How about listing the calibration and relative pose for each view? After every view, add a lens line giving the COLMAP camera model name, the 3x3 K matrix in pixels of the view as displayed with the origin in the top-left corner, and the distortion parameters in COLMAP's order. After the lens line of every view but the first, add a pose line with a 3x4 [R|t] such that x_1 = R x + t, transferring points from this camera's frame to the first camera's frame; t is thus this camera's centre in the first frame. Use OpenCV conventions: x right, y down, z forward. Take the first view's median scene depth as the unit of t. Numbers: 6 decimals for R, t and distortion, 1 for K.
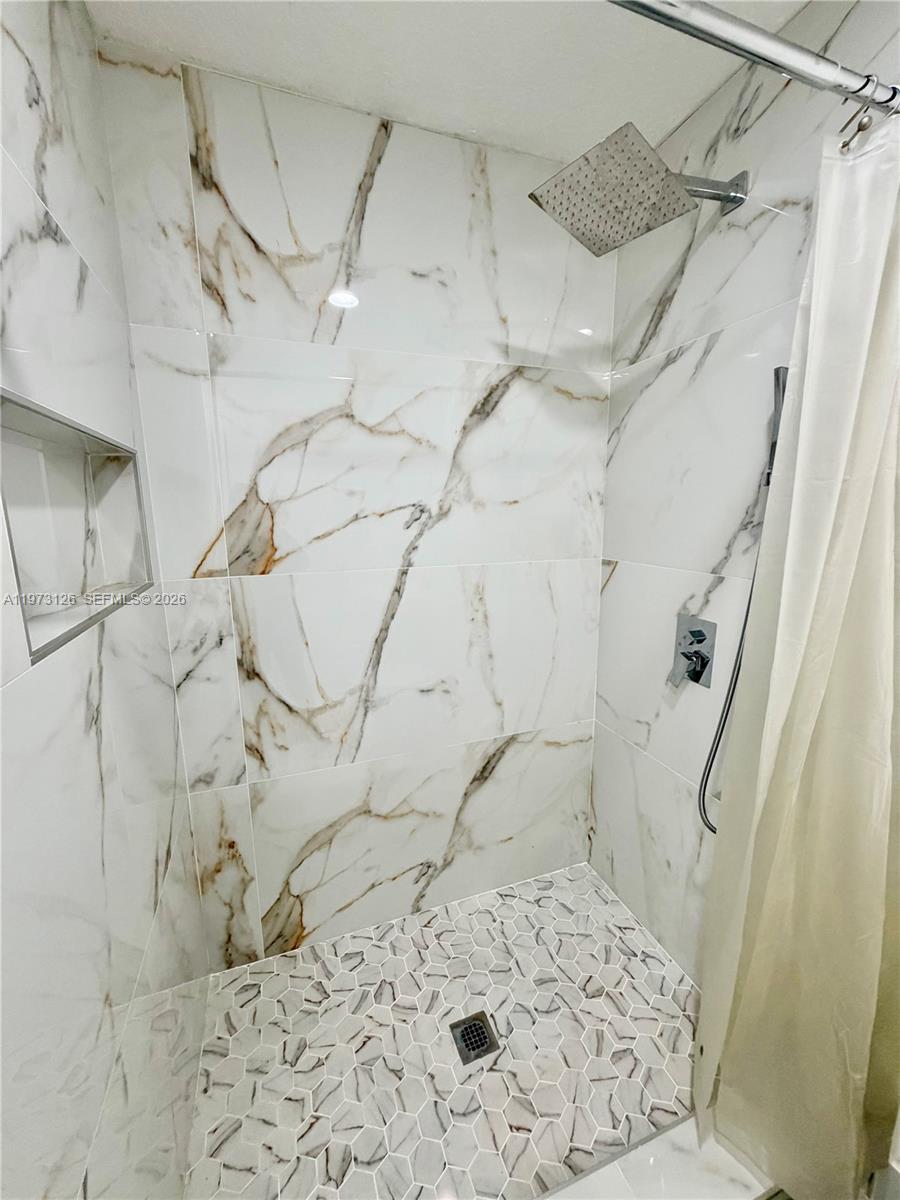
lens RADIAL K [[479.3, 0, 447.6], [0, 479.3, 601.2], [0, 0, 1]] dist [0.000329, -0.000143]
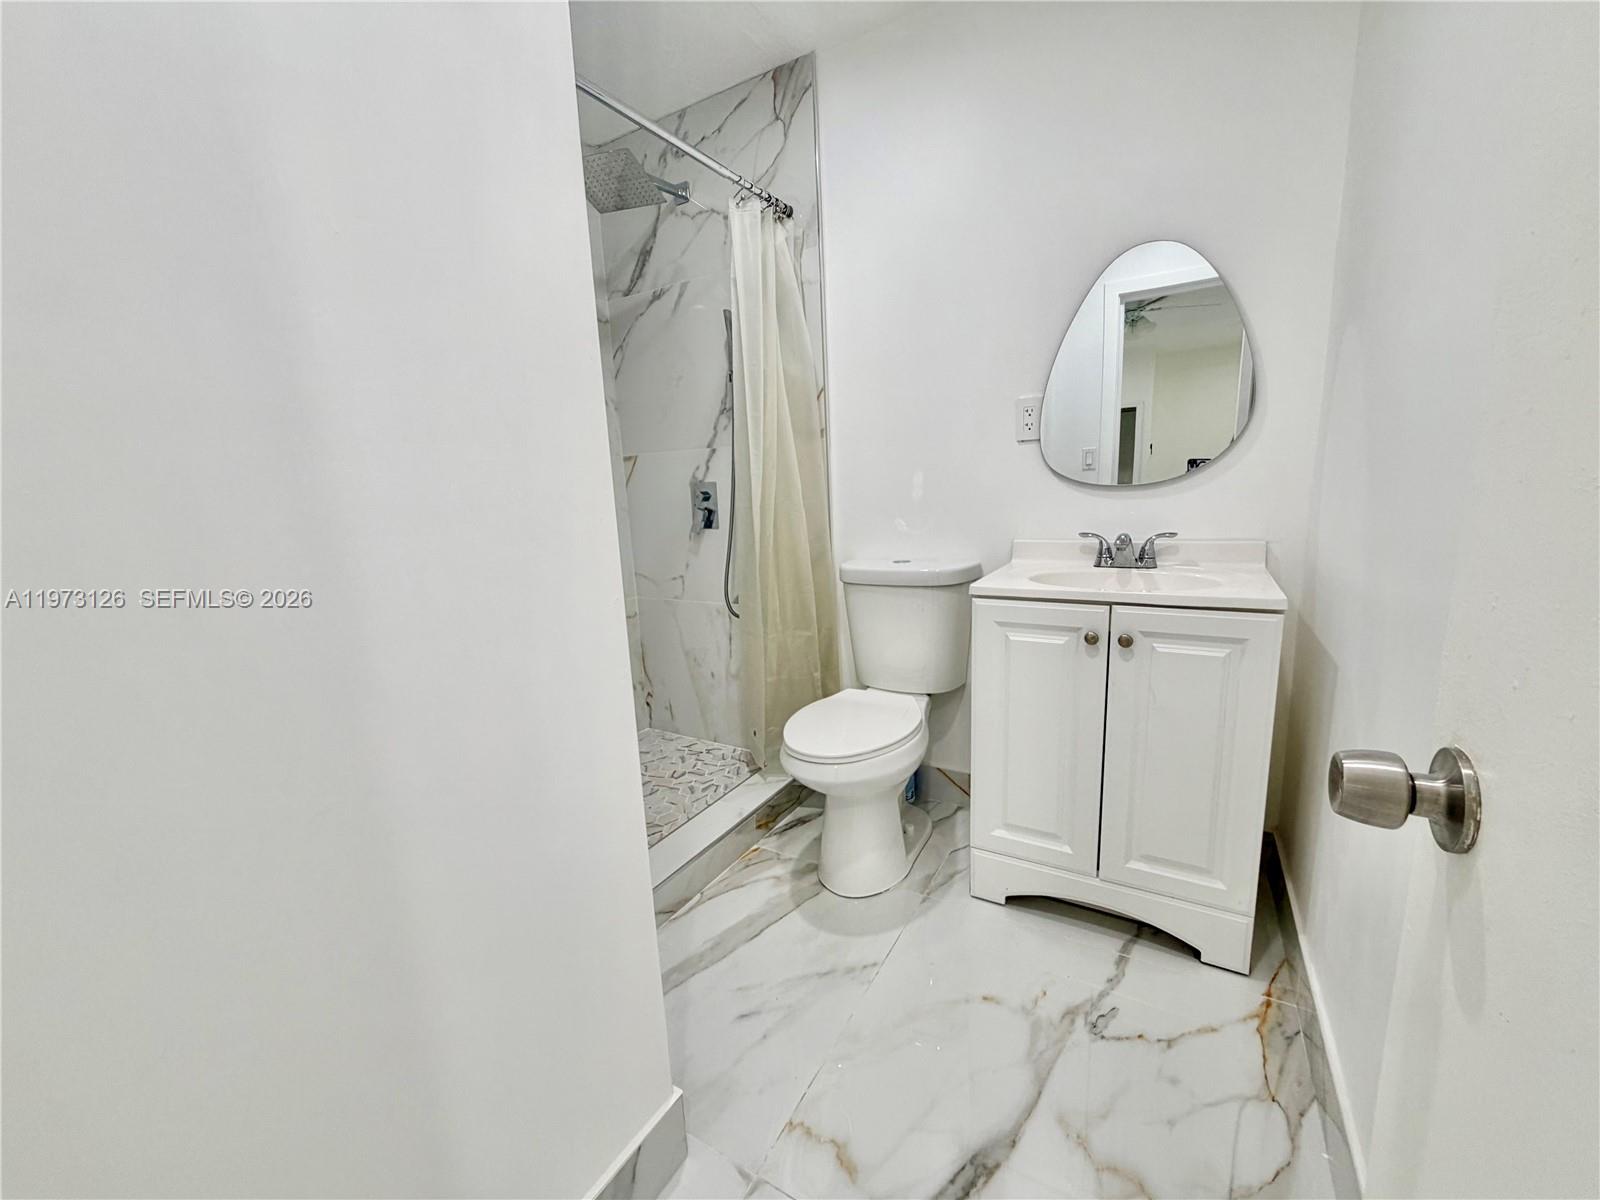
lens RADIAL K [[639.0, 0, 797.2], [0, 639.0, 599.3], [0, 0, 1]] dist [0.000329, -0.000143]
pose [[0.775875, -0.138034, 0.615601, -0.469938], [0.155853, 0.987464, 0.024986, 0.370018], [-0.611333, 0.076557, 0.787662, -0.623178]]
